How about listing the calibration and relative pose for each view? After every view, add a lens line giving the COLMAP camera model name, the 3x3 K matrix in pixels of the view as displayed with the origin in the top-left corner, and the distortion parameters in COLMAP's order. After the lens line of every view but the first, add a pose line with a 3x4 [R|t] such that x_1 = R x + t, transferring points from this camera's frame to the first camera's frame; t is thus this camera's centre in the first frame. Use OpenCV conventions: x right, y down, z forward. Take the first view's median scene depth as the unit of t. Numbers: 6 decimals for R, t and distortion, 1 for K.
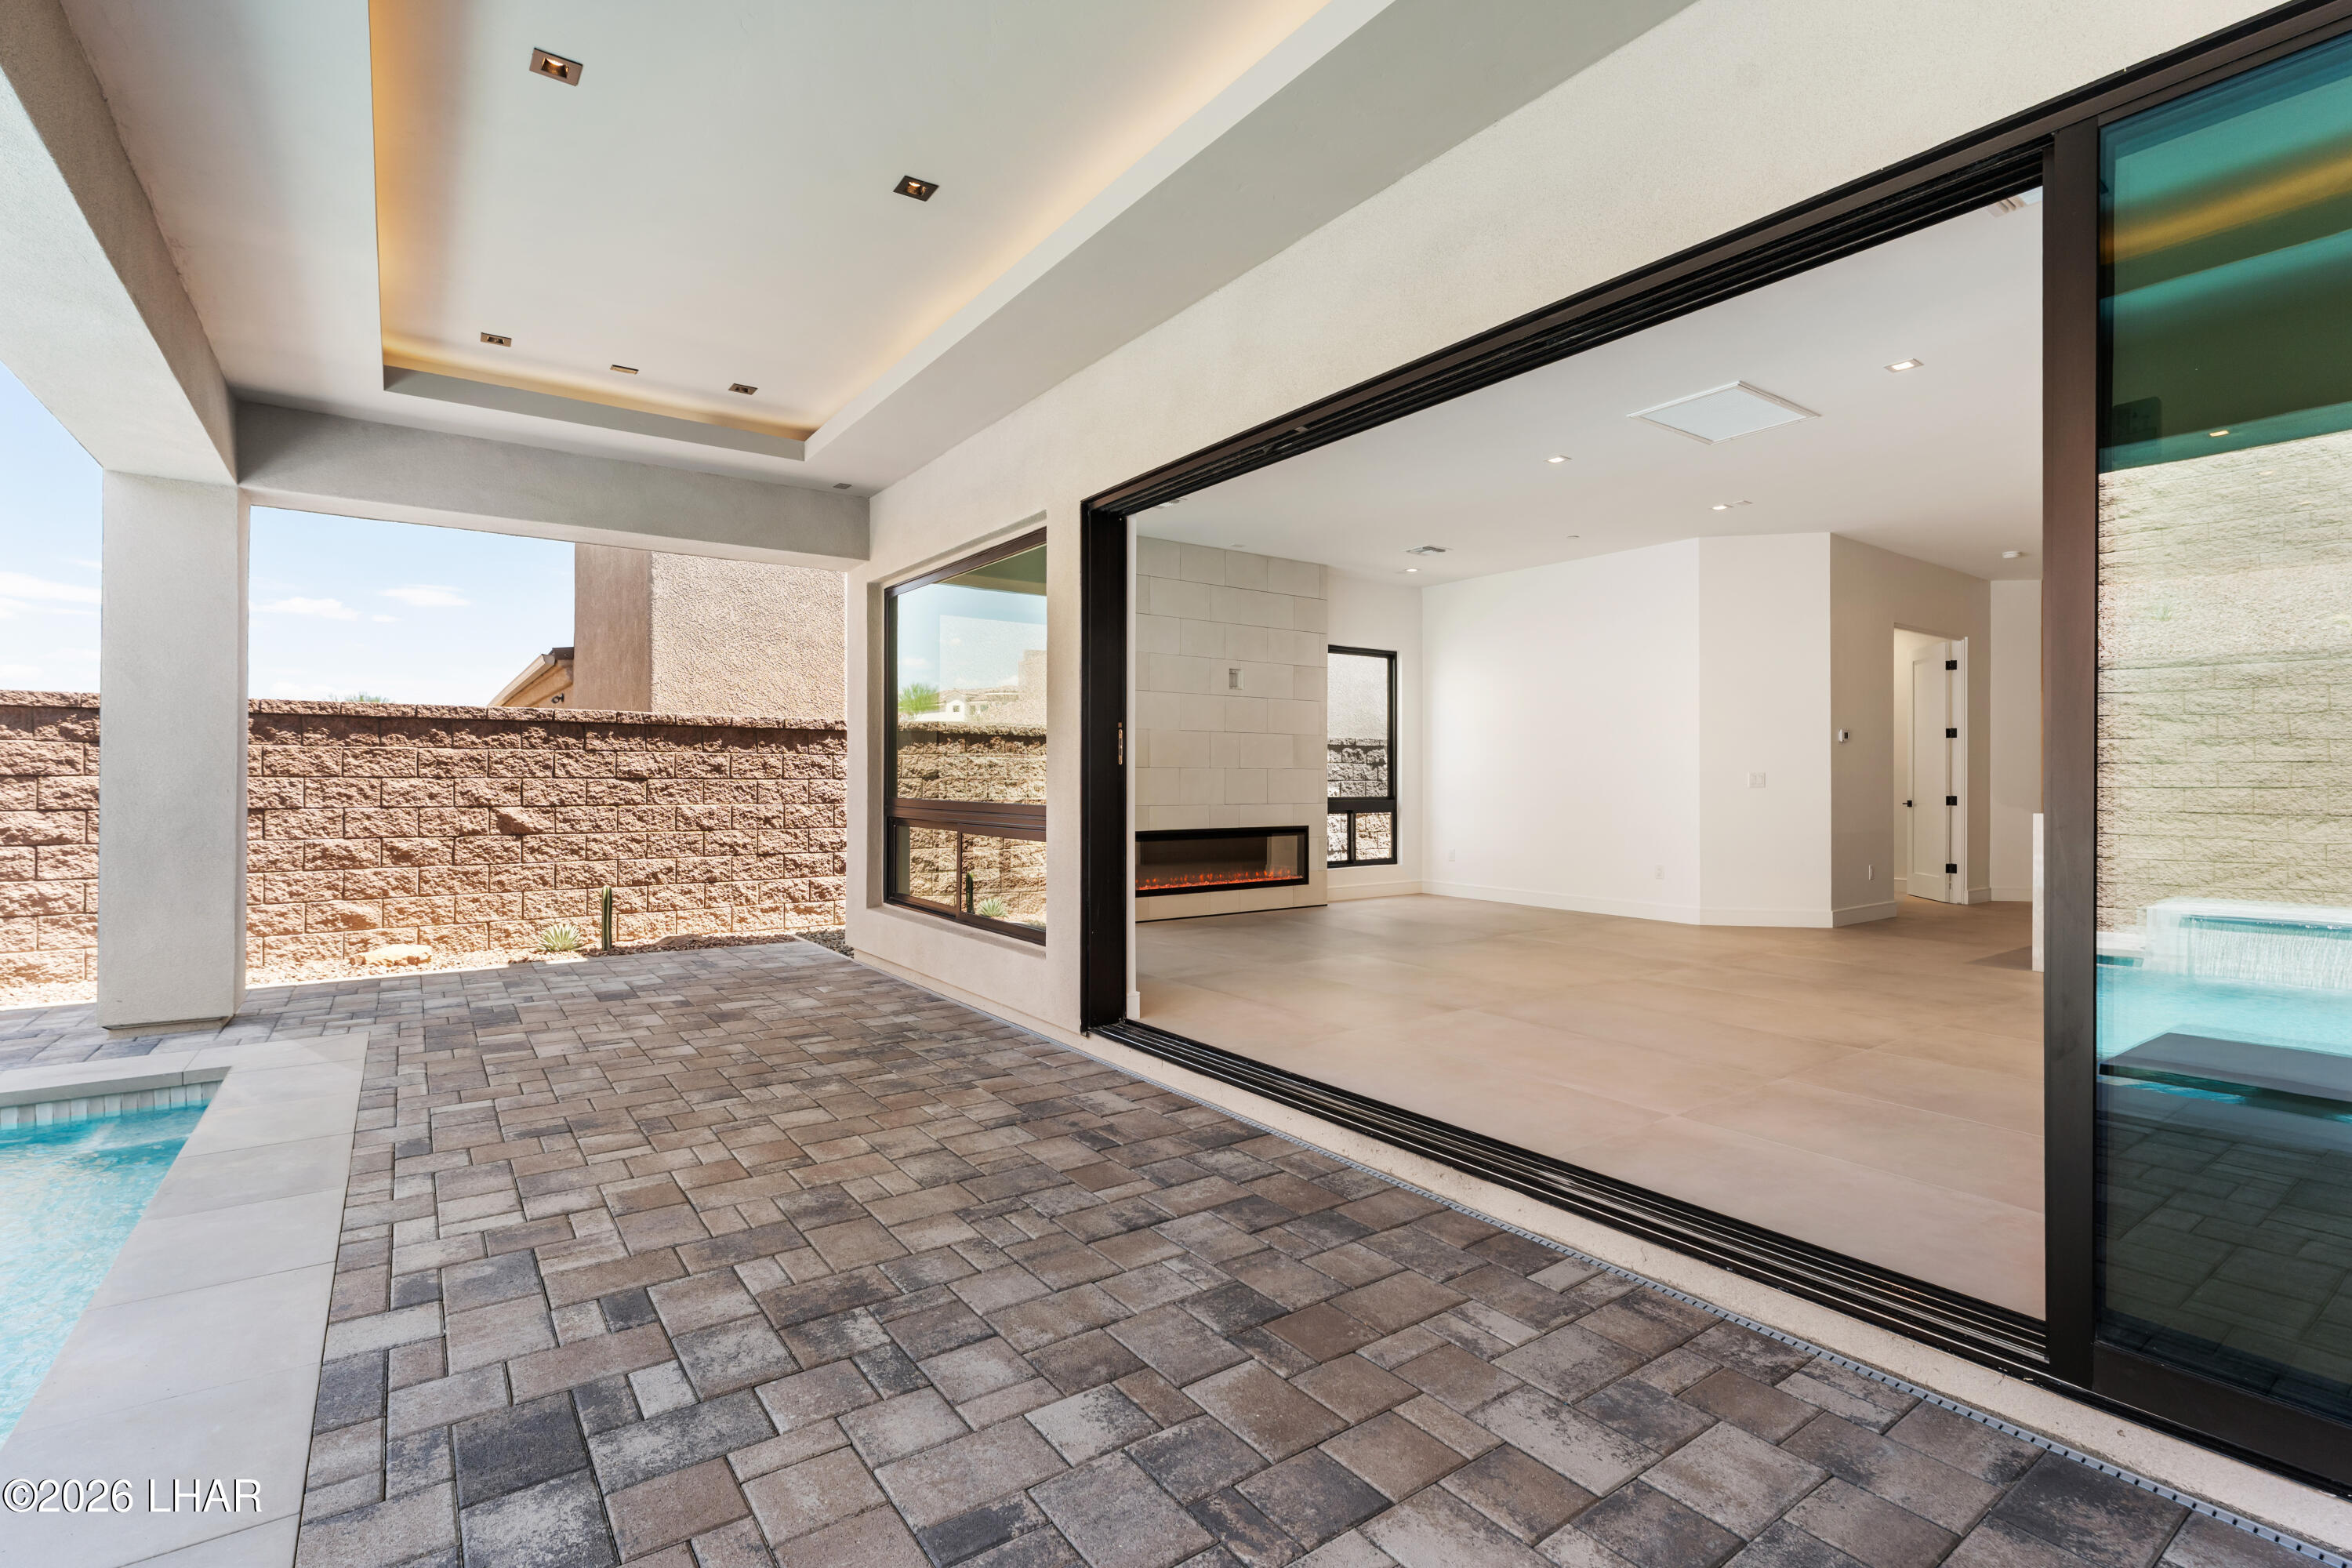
lens RADIAL K [[1111.9, 0, 1176.4], [0, 1111.9, 779.7], [0, 0, 1]] dist [0.003823, 0.000520]
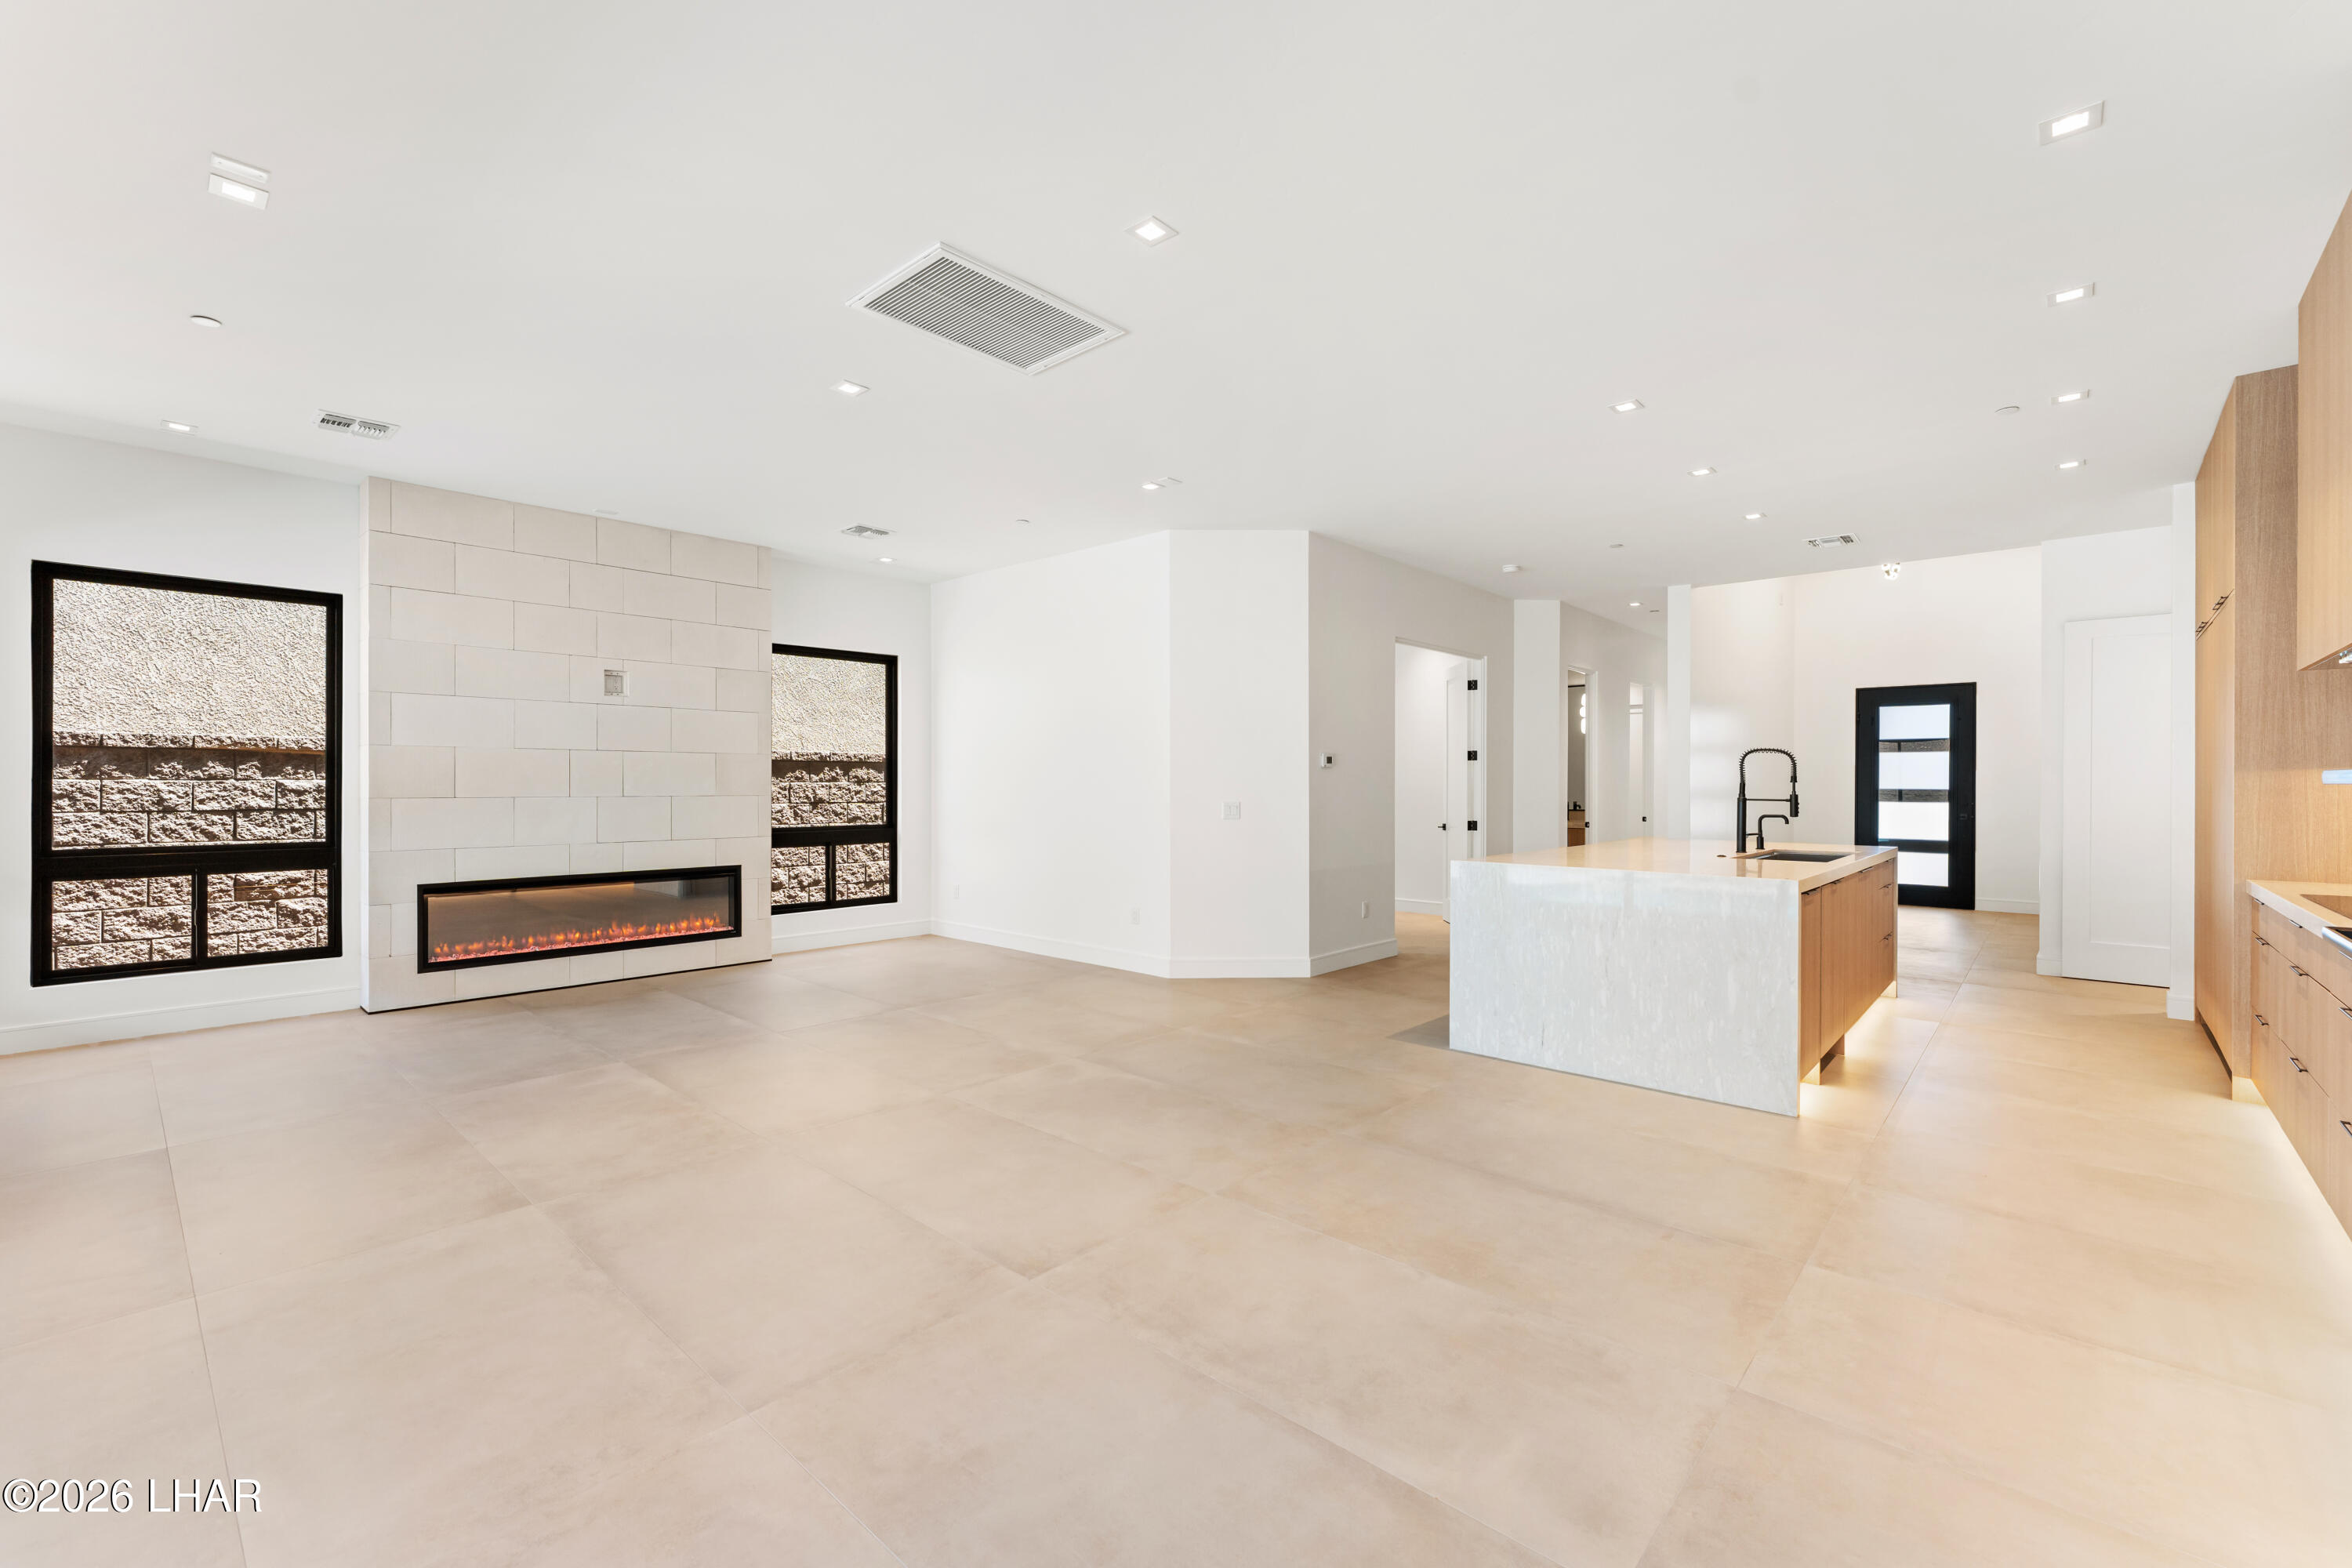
lens RADIAL K [[1008.3, 0, 1189.8], [0, 1008.3, 785.8], [0, 0, 1]] dist [0.001091, 0.000269]
pose [[0.978254, -0.000553, 0.207409, 0.285776], [0.000089, 0.999997, 0.002247, -0.018240], [-0.207410, -0.002180, 0.978252, 0.204204]]
